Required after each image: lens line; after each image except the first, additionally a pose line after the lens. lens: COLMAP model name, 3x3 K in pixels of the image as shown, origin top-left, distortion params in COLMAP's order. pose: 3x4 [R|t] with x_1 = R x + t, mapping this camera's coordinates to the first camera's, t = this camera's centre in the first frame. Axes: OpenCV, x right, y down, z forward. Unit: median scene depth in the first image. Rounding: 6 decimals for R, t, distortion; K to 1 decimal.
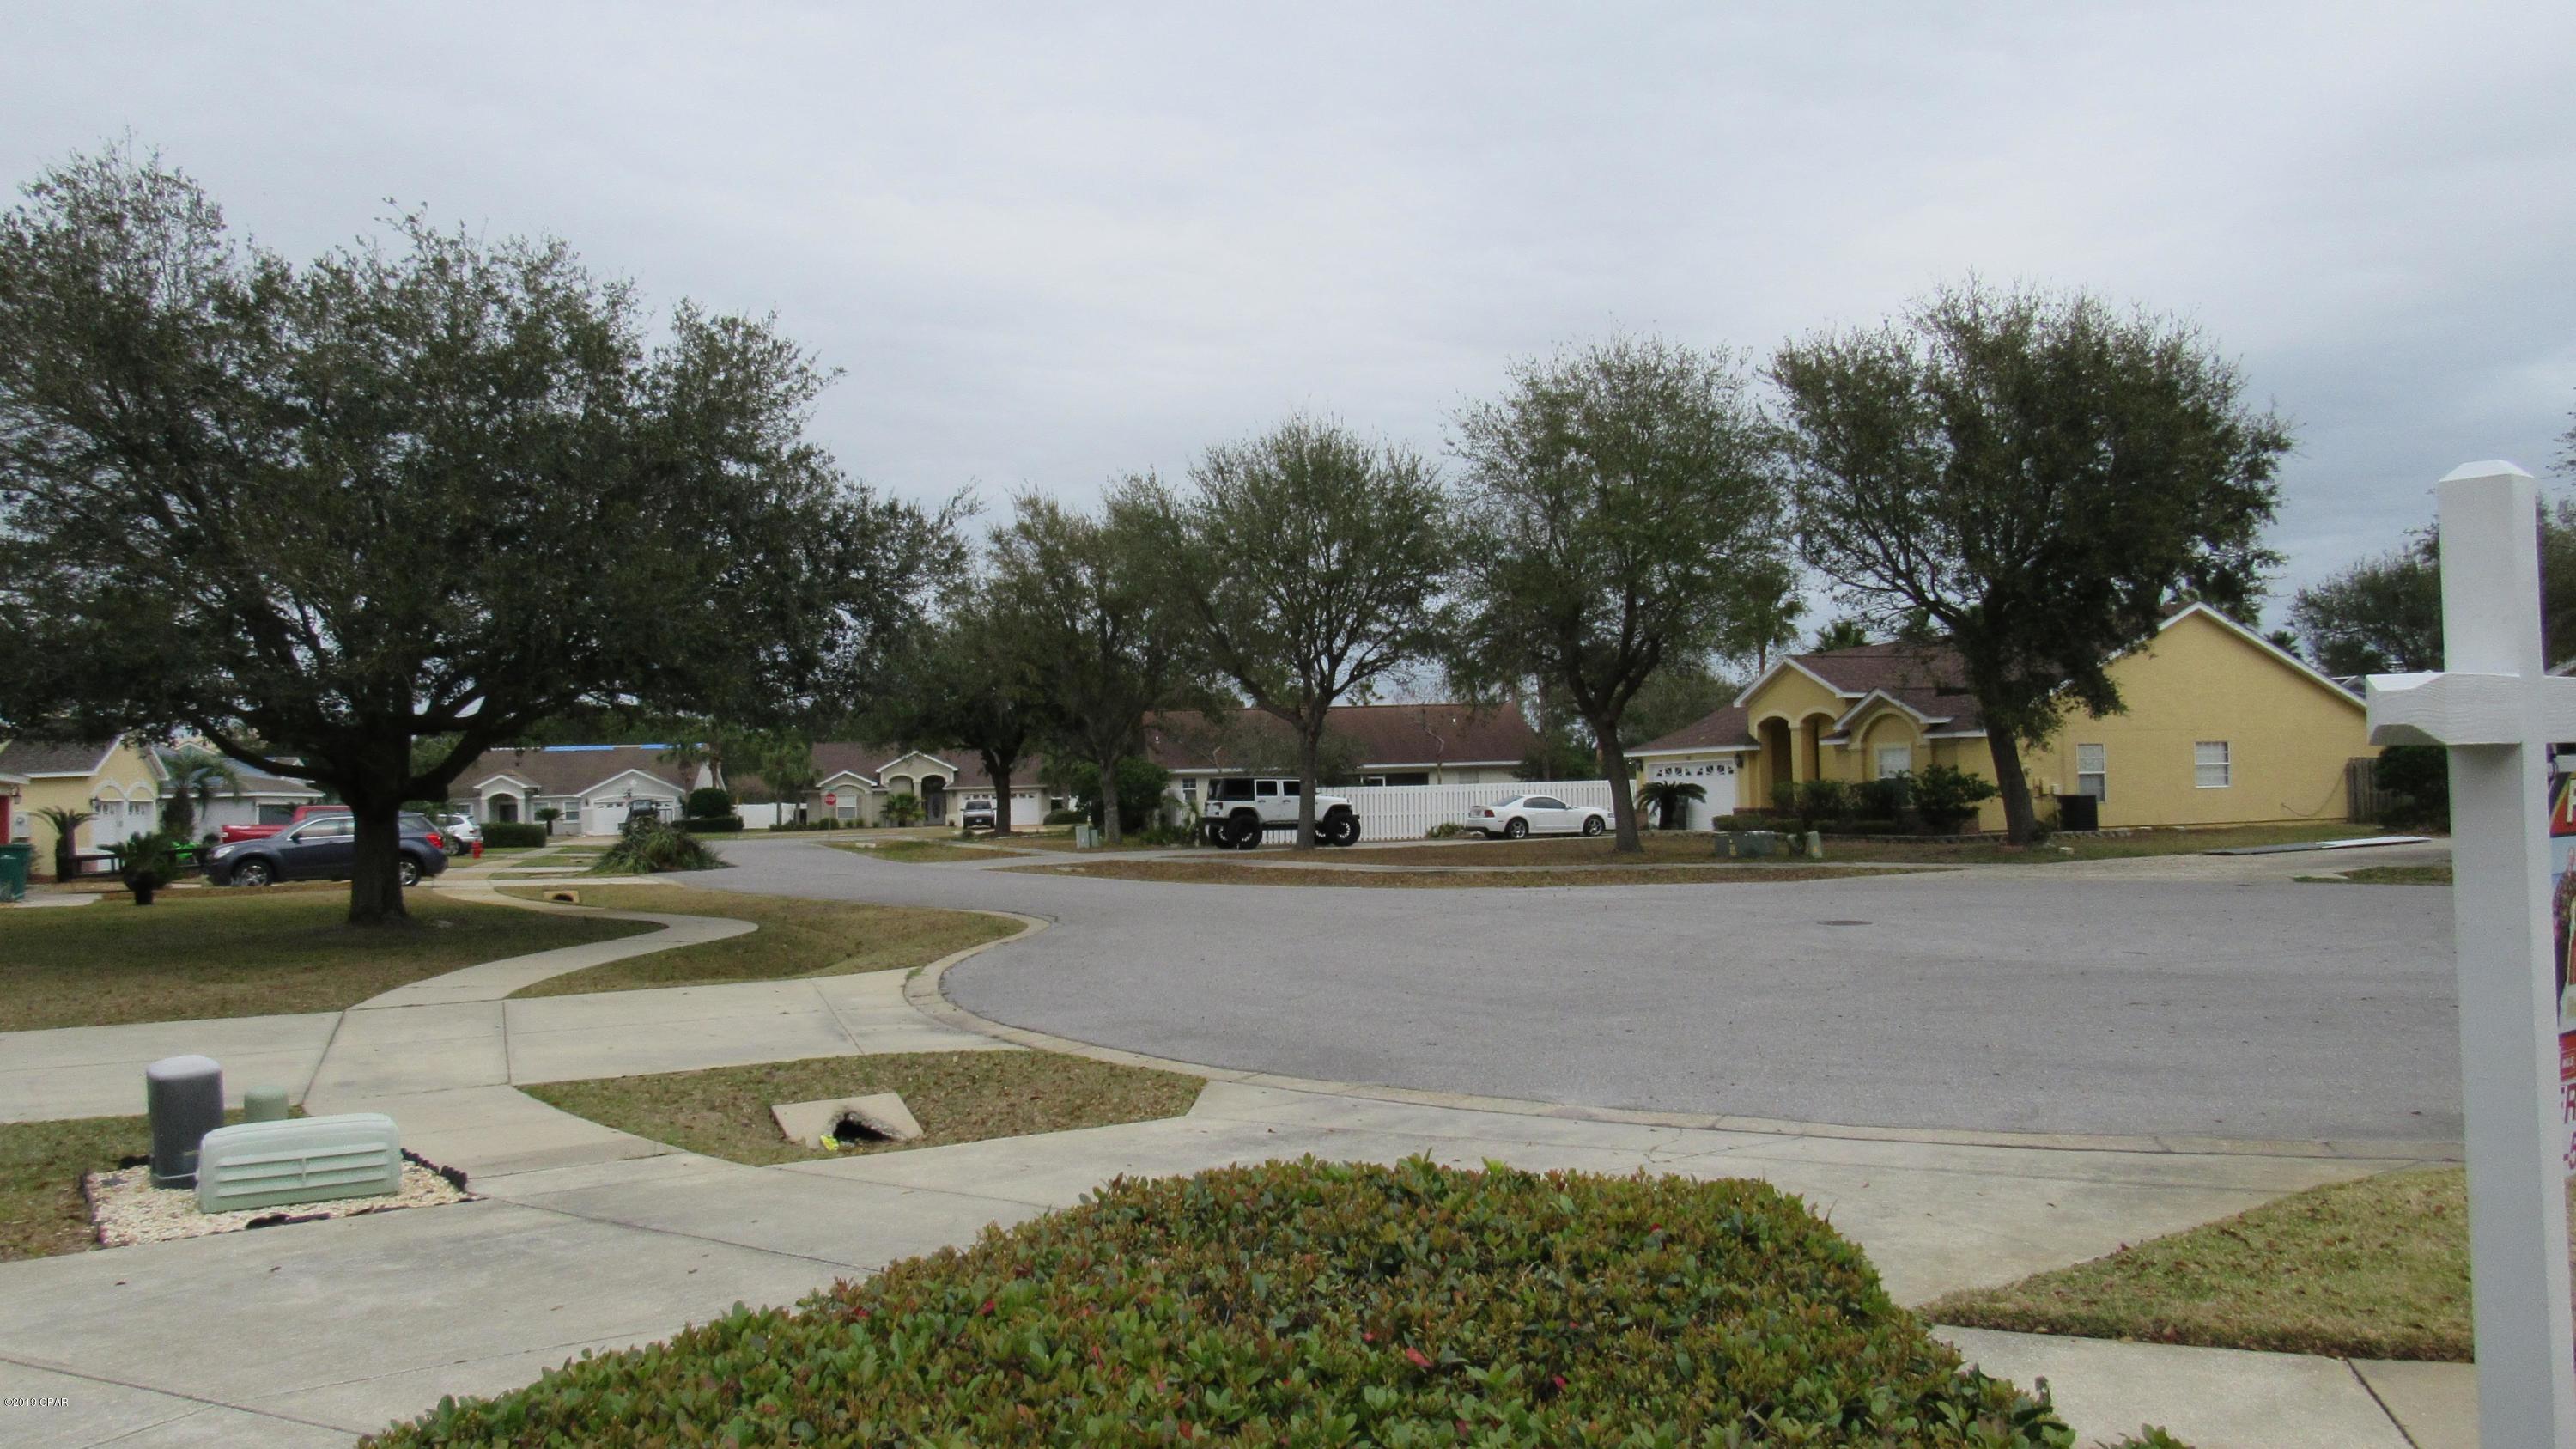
lens RADIAL K [[1879.3, 0, 1288.0], [0, 1879.3, 724.5], [0, 0, 1]] dist [-0.022251, 0.002410]
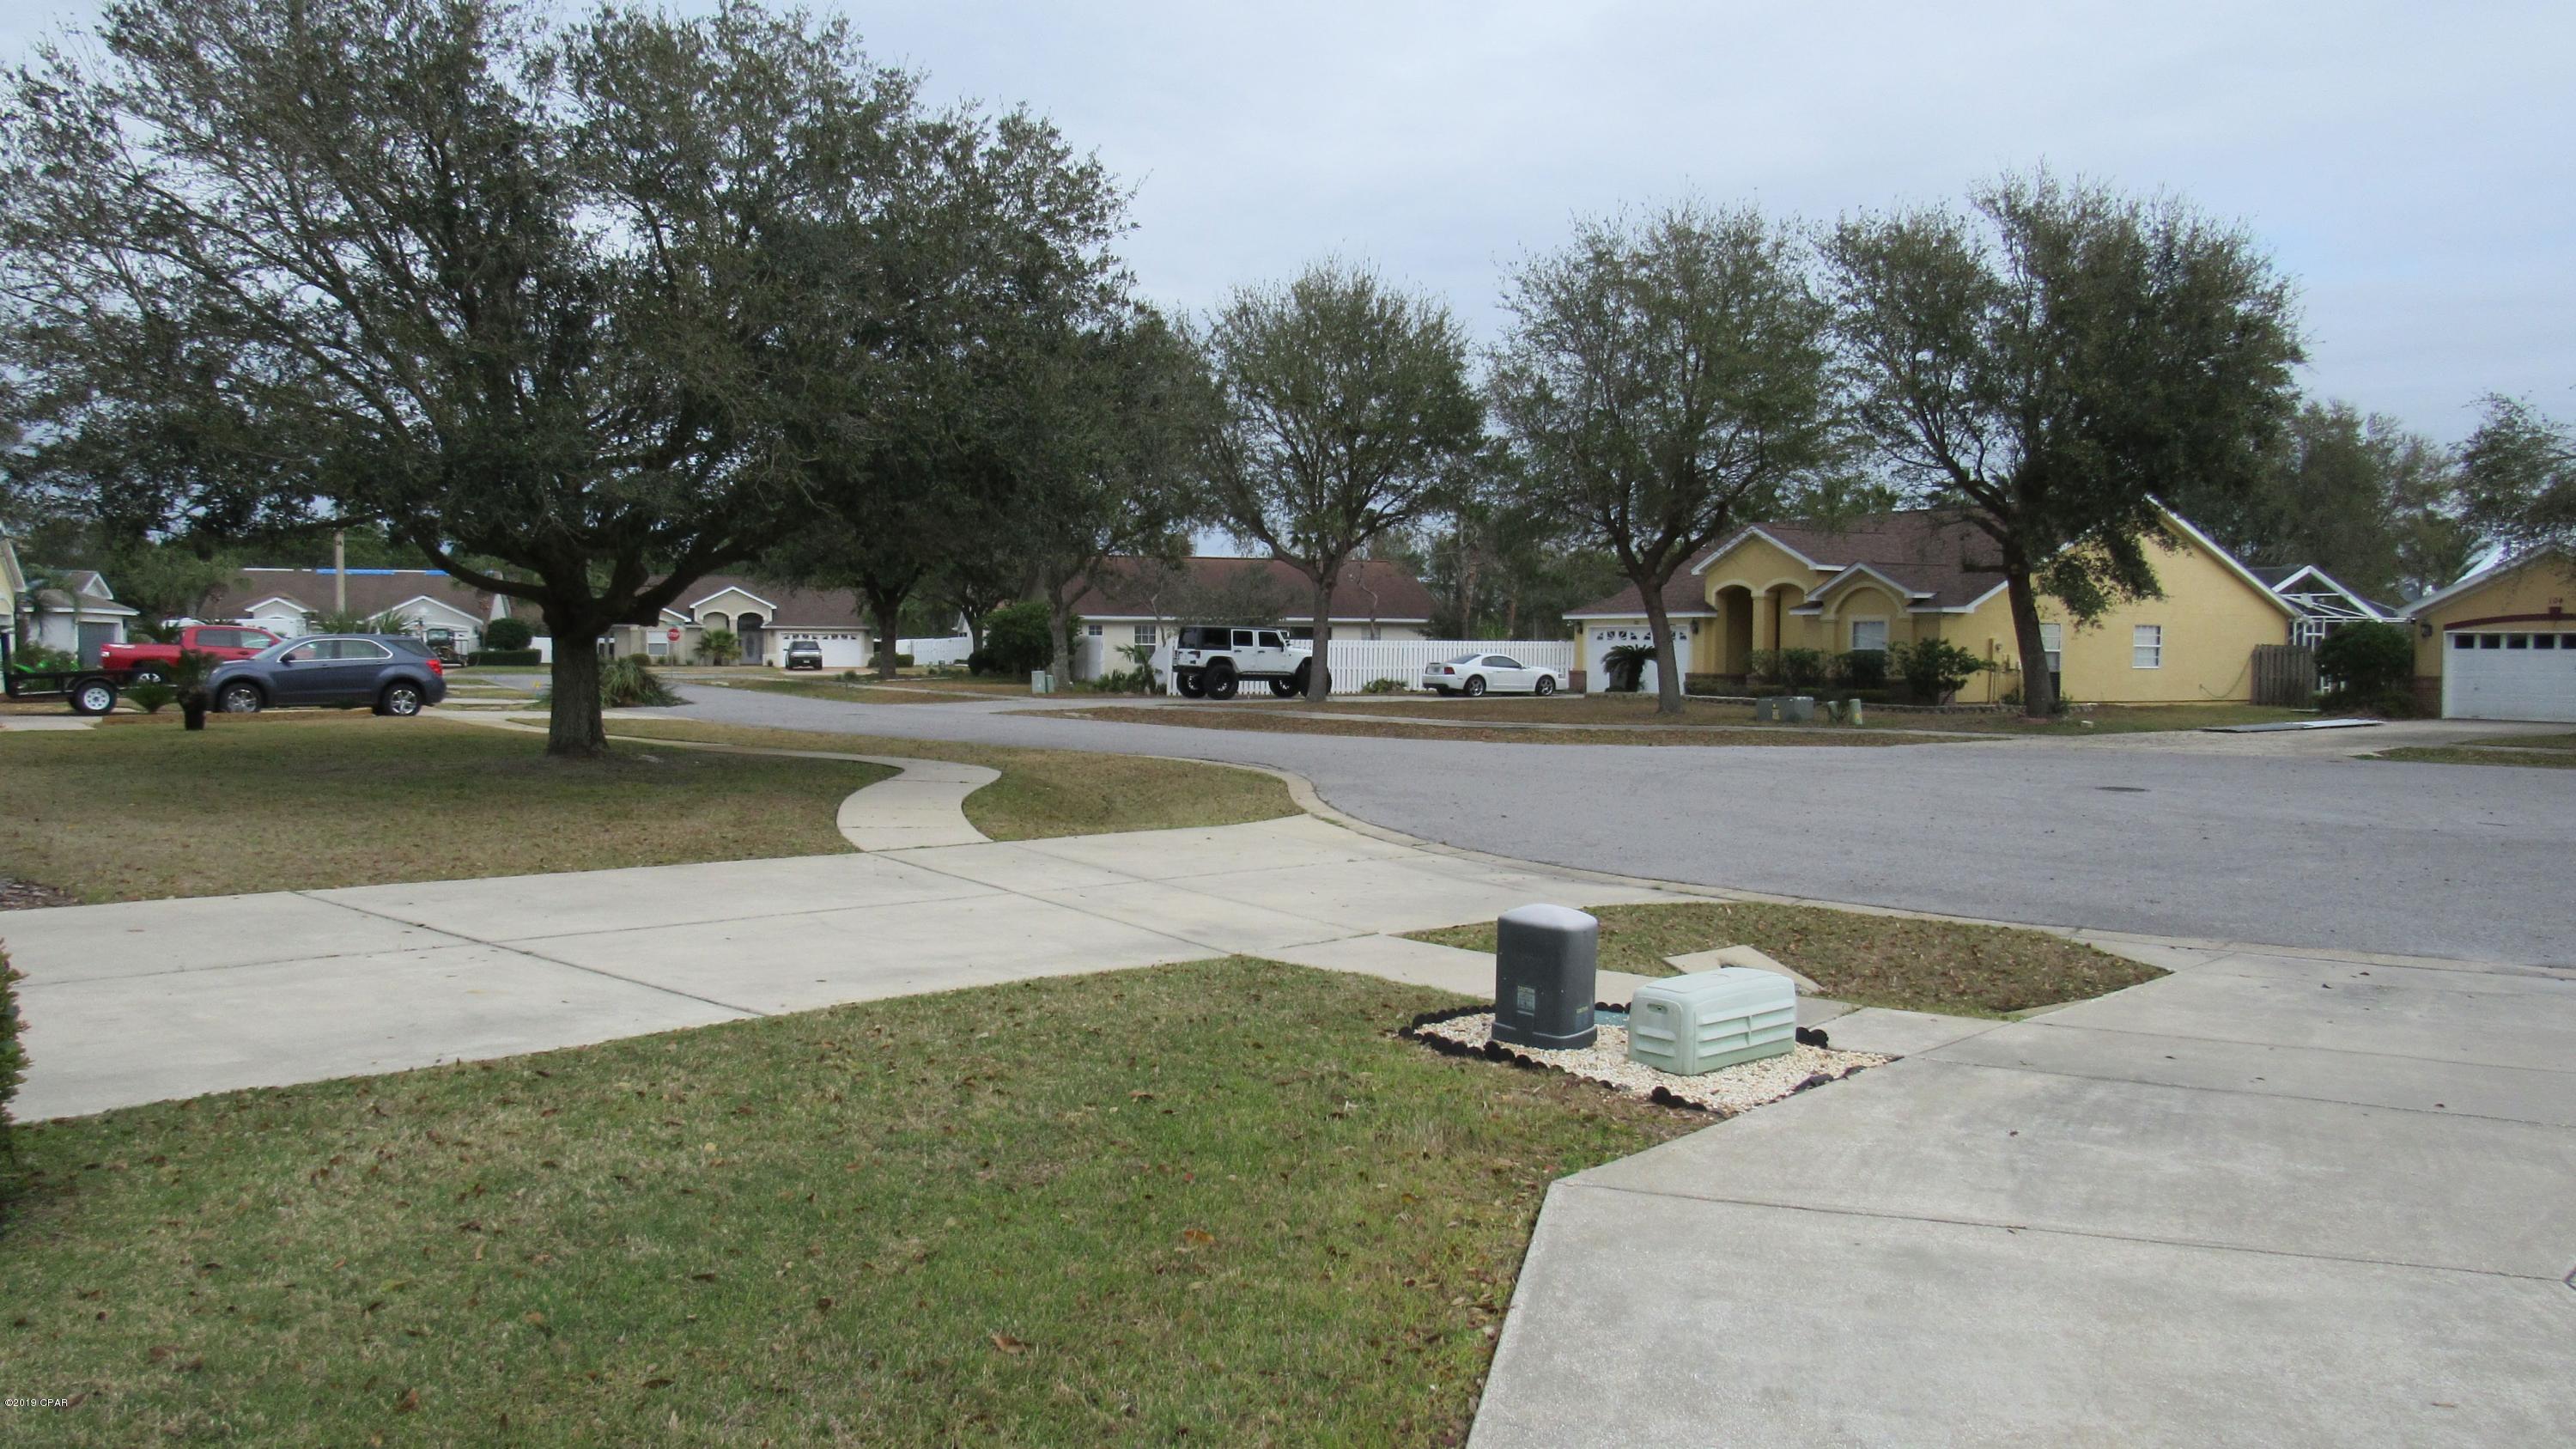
lens RADIAL K [[1881.0, 0, 1285.4], [0, 1881.0, 756.3], [0, 0, 1]] dist [-0.044958, 0.001377]
pose [[0.986322, 0.022877, 0.163236, -0.151223], [-0.038179, 0.995098, 0.091226, 0.004786], [-0.160349, -0.096211, 0.982360, 0.022876]]
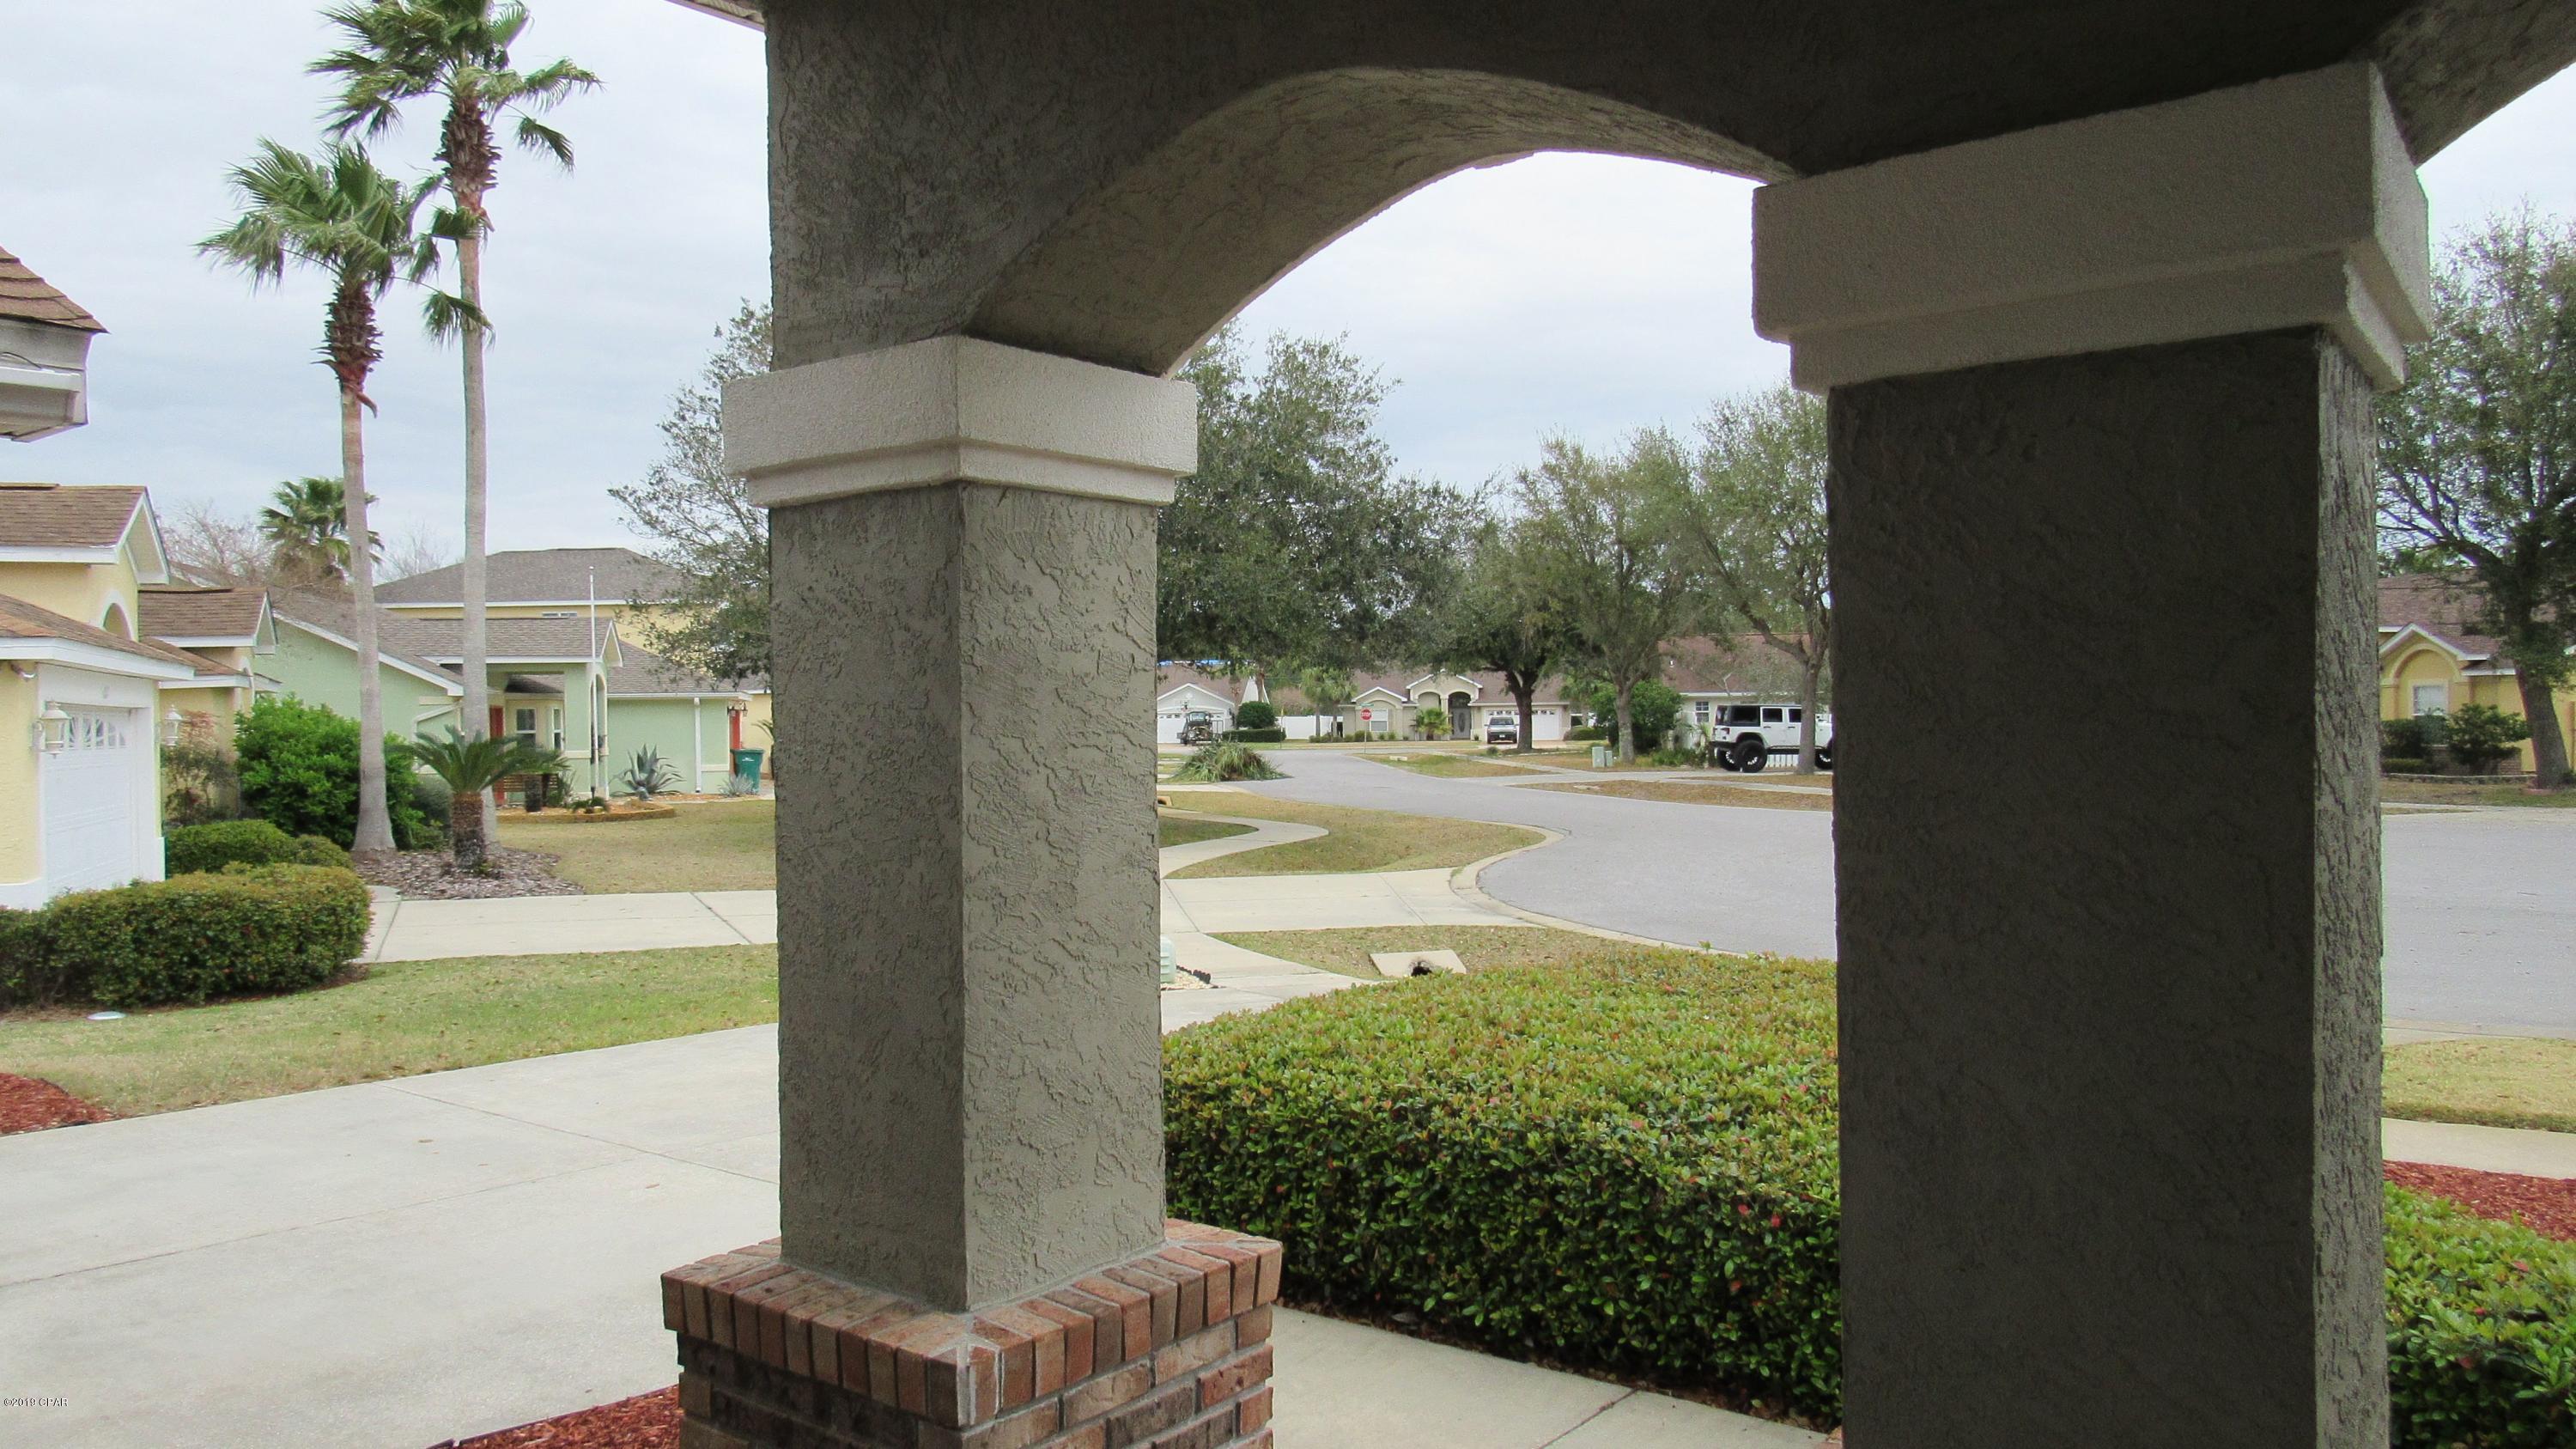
lens RADIAL K [[1895.6, 0, 1288.0], [0, 1895.6, 724.5], [0, 0, 1]] dist [-0.008934, 0.008960]
pose [[0.962404, 0.015728, -0.271168, 0.015453], [-0.002729, 0.998832, 0.048250, -0.011744], [0.271610, -0.045696, 0.961322, -0.105807]]
